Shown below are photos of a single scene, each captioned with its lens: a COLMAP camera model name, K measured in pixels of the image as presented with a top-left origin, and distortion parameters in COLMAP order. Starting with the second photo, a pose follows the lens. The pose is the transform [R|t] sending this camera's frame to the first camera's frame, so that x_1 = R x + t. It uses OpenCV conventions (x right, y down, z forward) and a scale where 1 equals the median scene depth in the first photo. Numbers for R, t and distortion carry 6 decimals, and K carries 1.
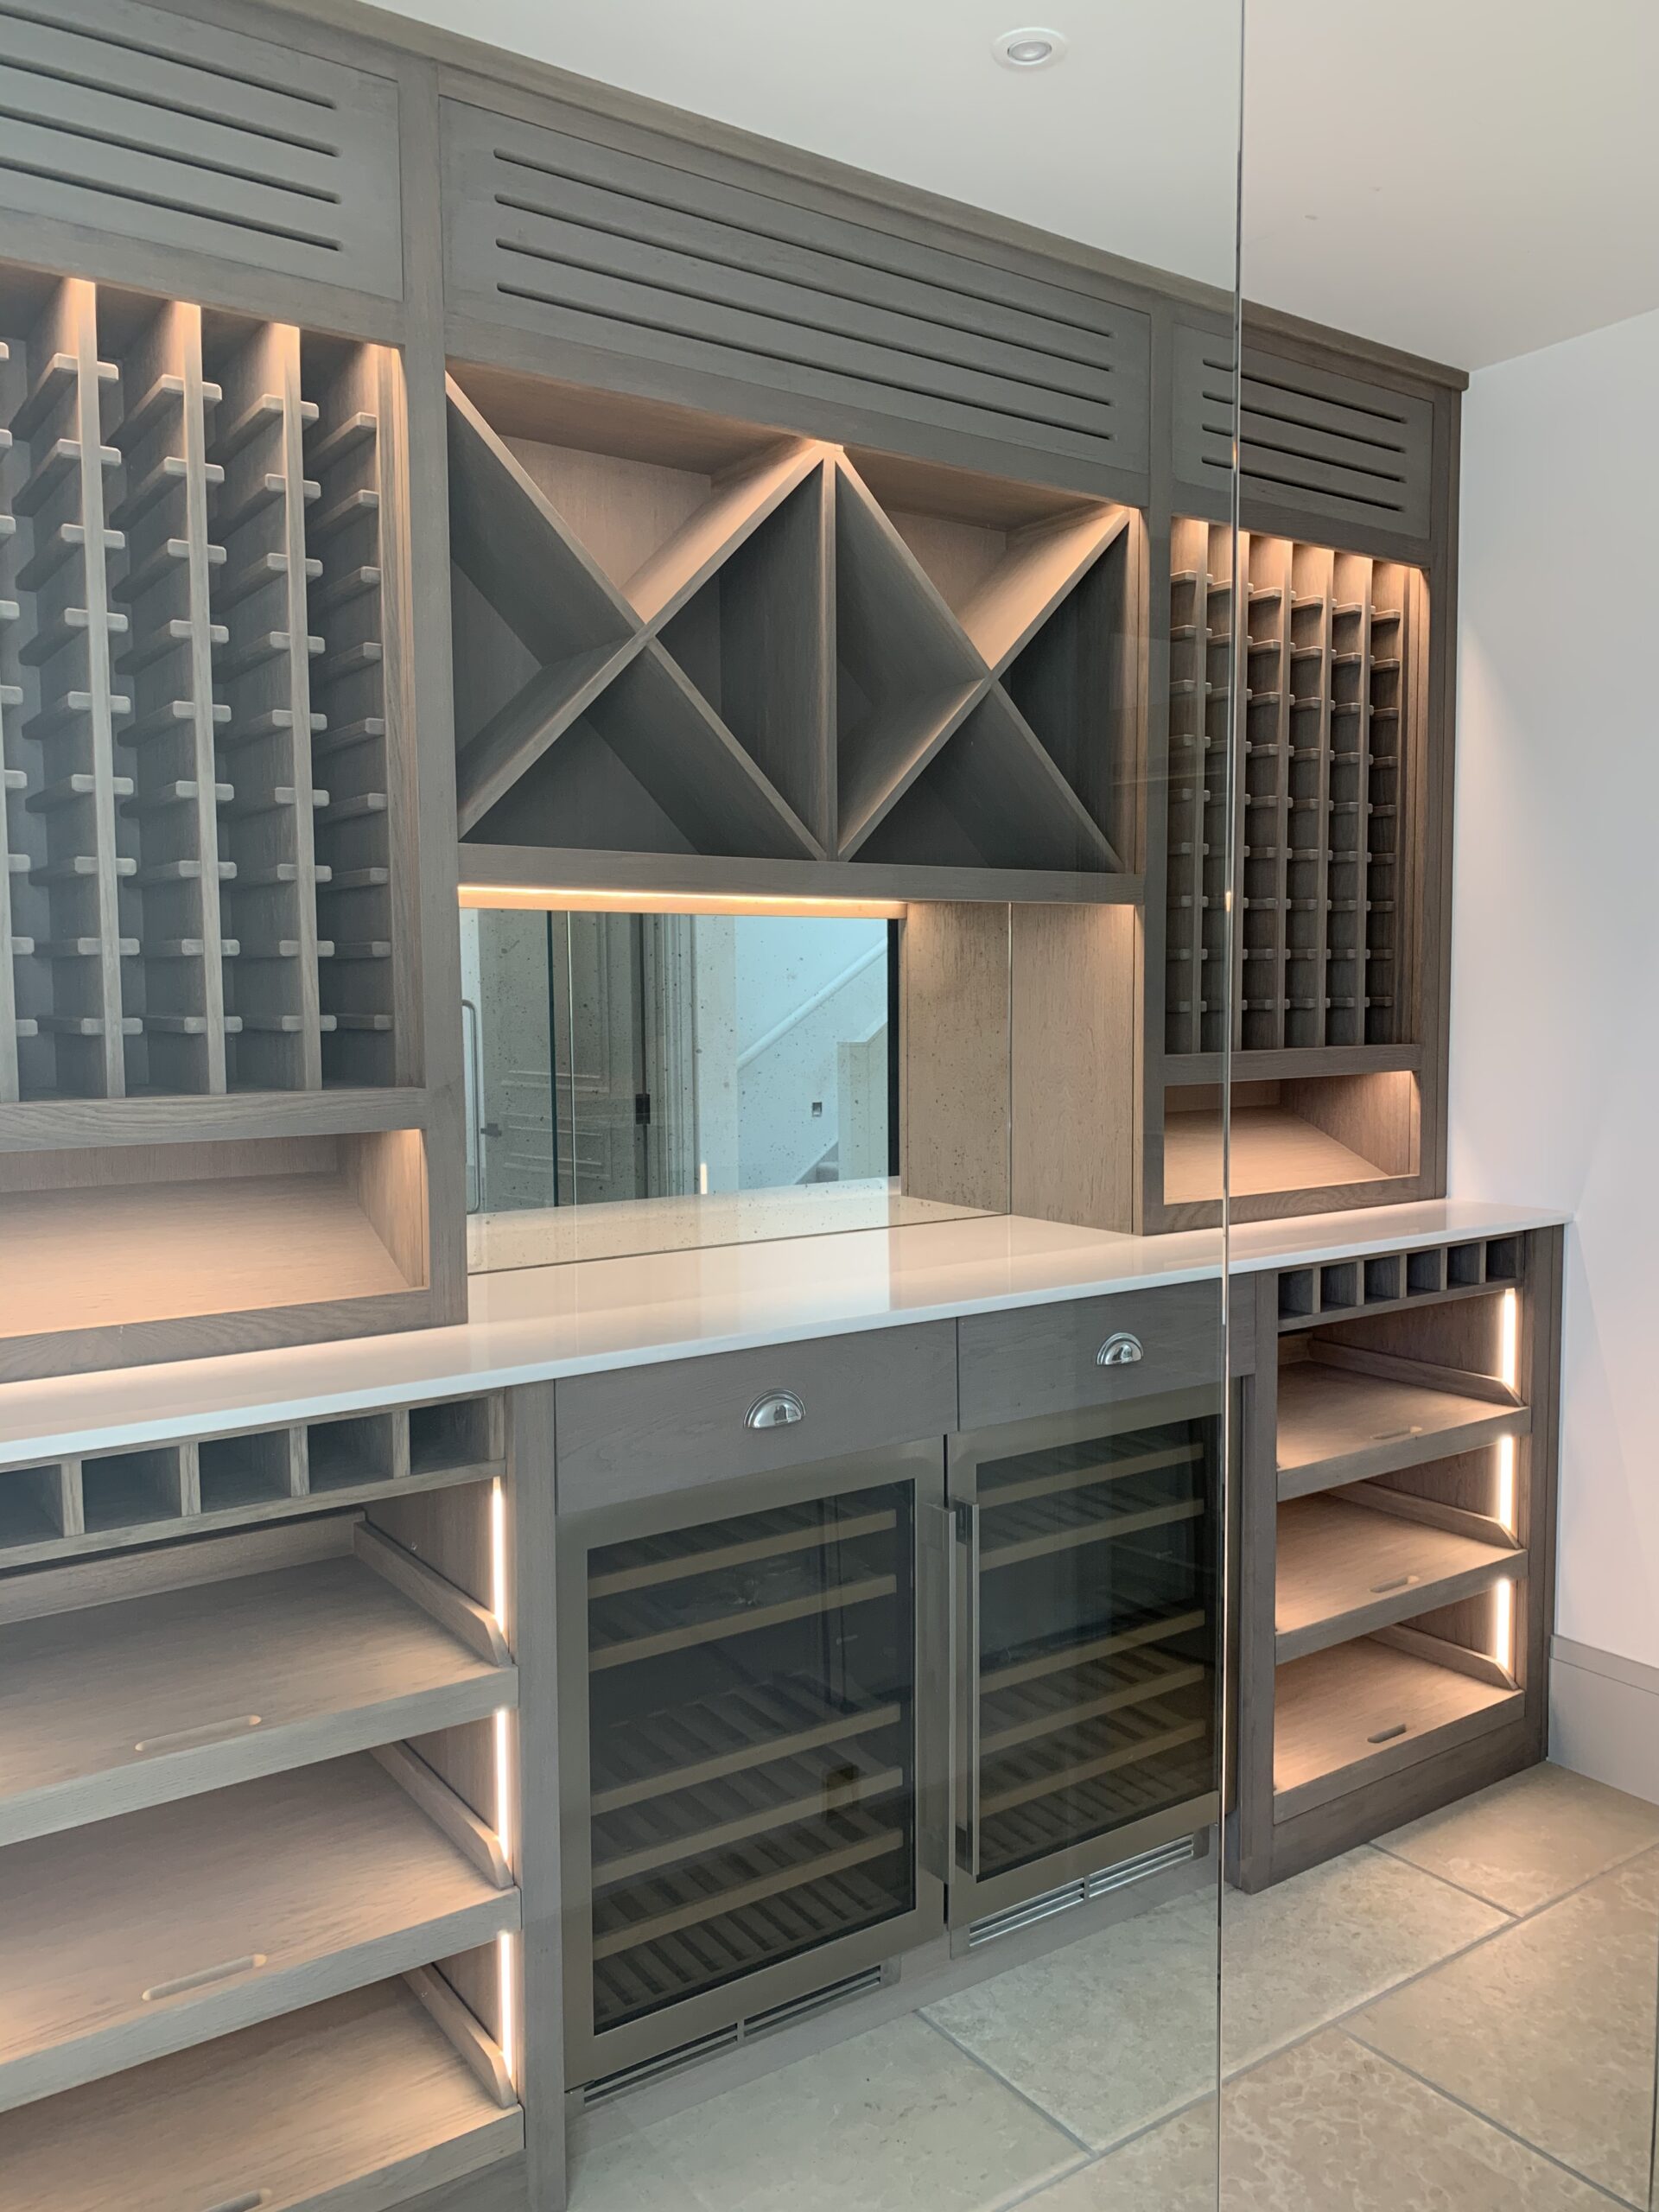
lens RADIAL K [[1695.5, 0, 824.1], [0, 1695.5, 1110.8], [0, 0, 1]] dist [0.005090, -0.004553]
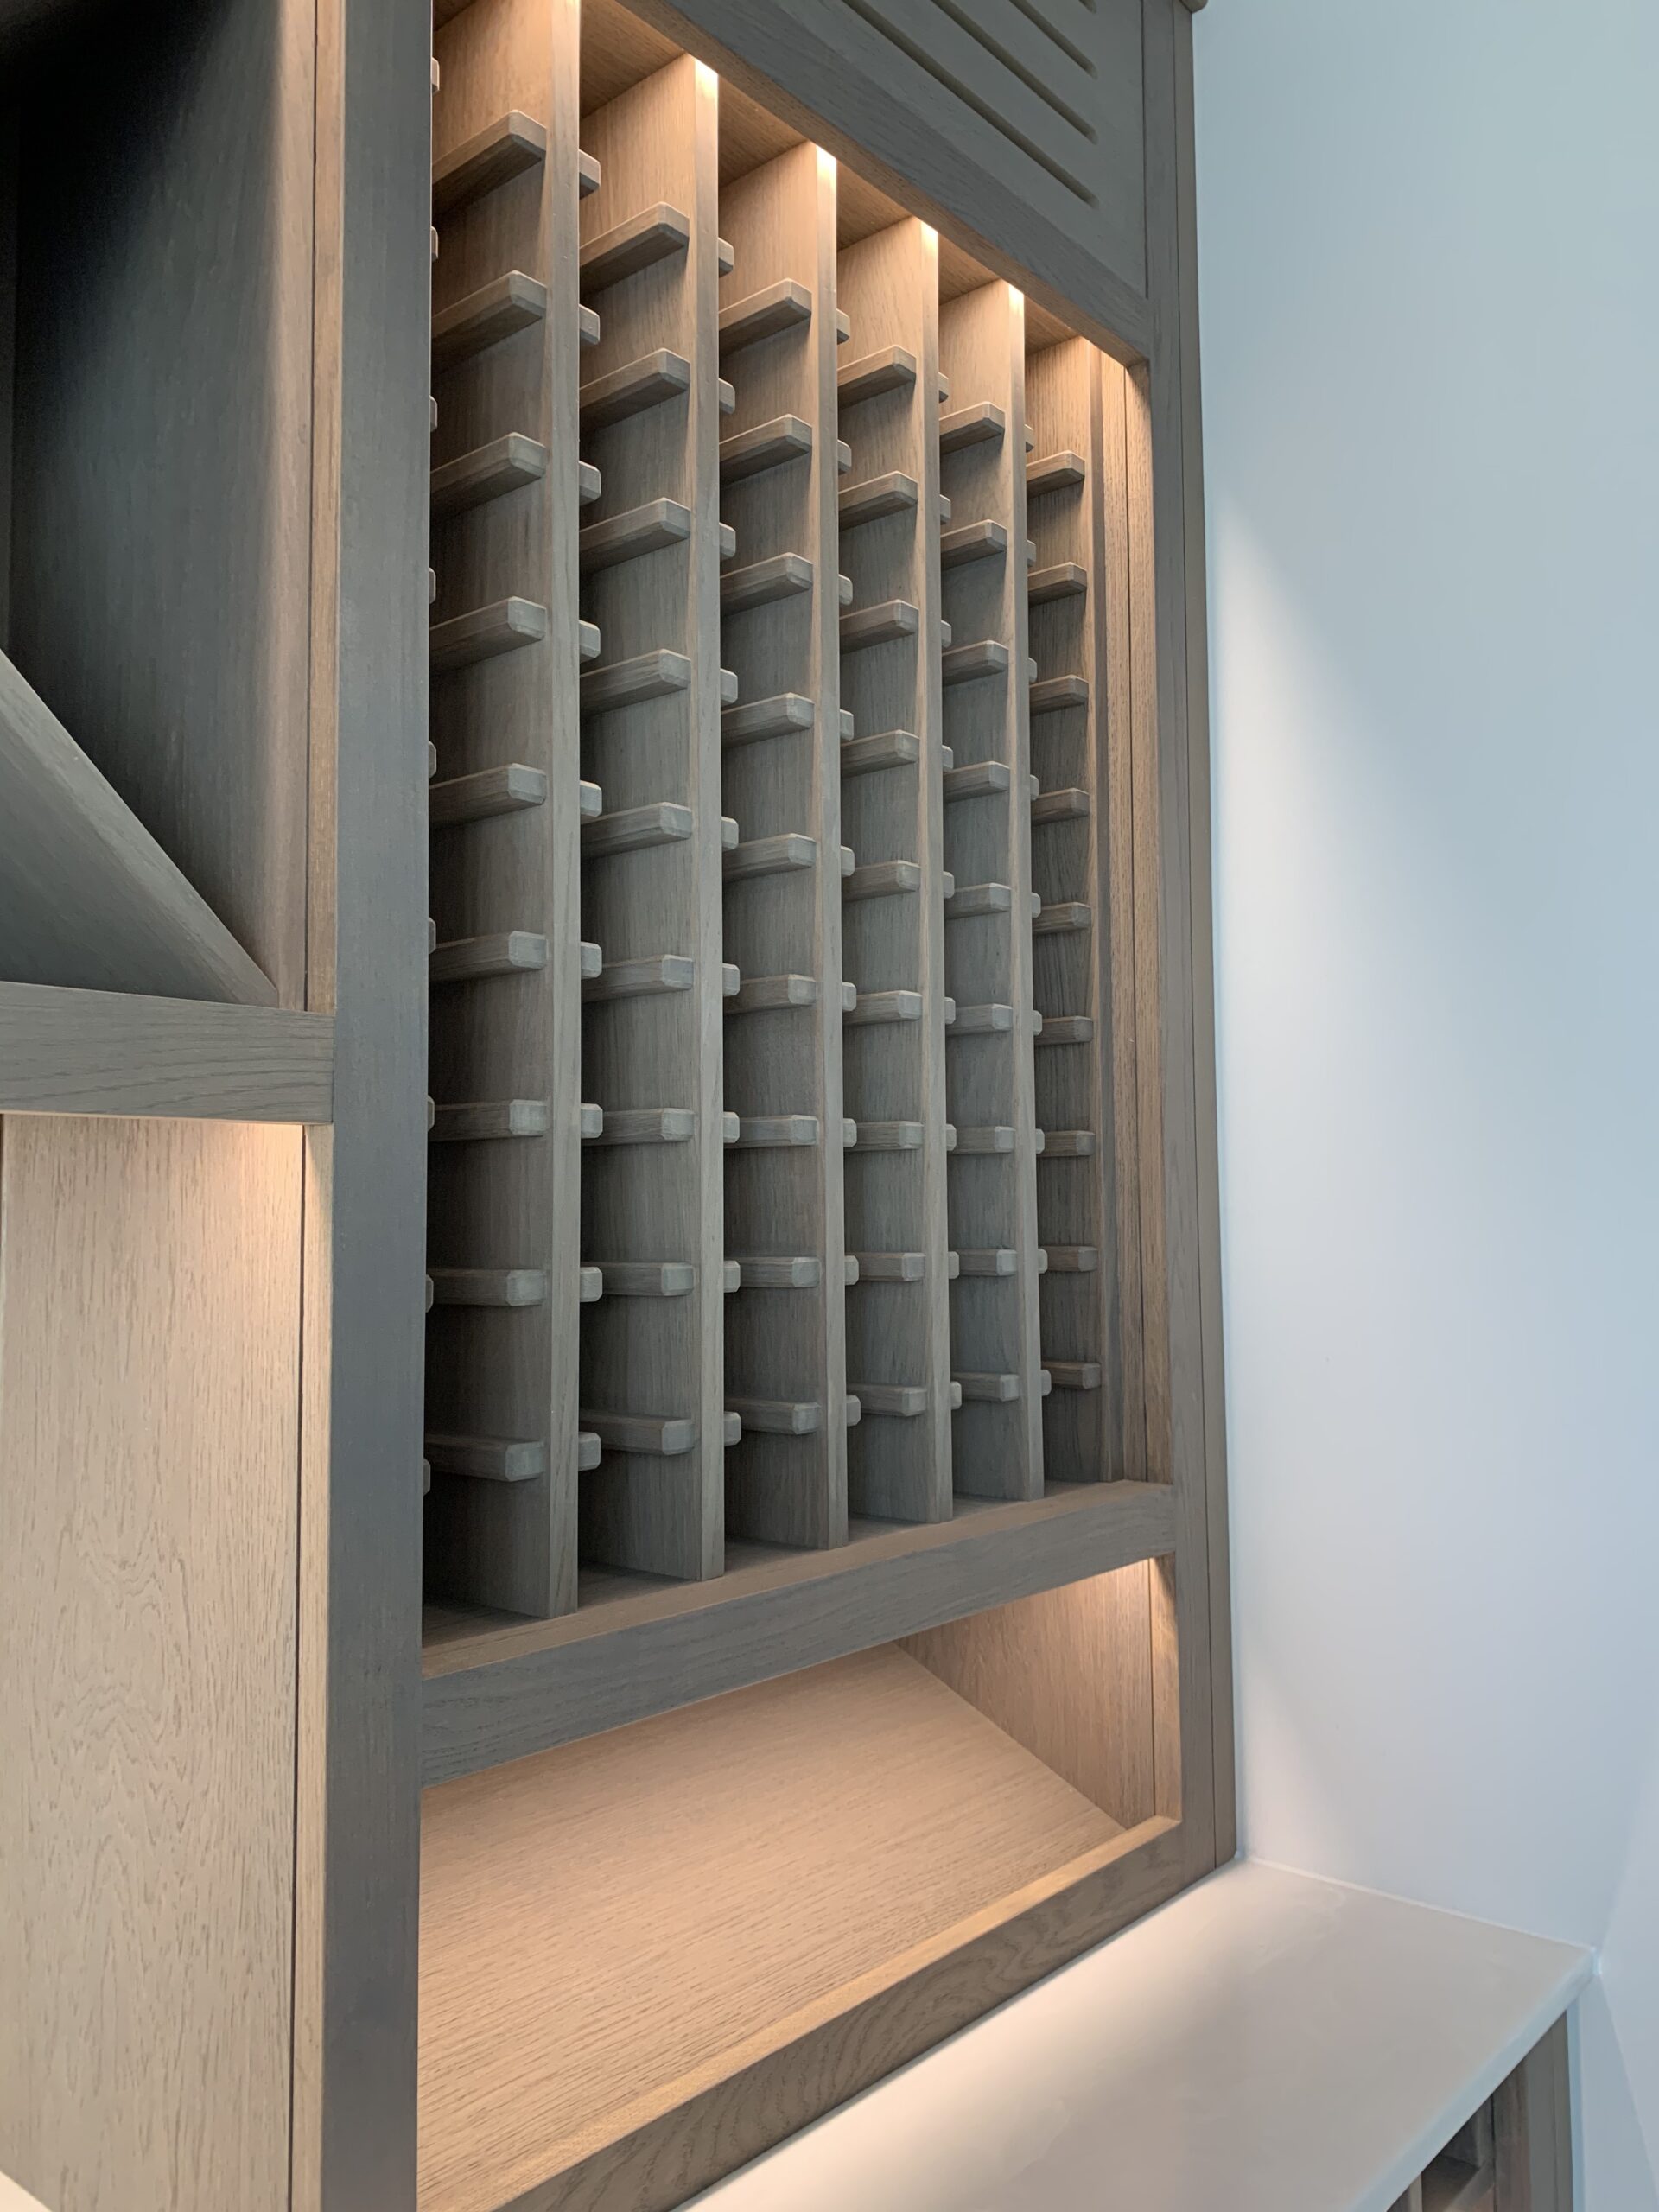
lens RADIAL K [[1695.5, 0, 830.4], [0, 1695.5, 1104.5], [0, 0, 1]] dist [0.005090, -0.004553]
pose [[0.967253, 0.016373, 0.253287, 0.173708], [0.020643, 0.989537, -0.142798, -0.074202], [-0.252974, 0.143351, 0.956794, 0.637826]]
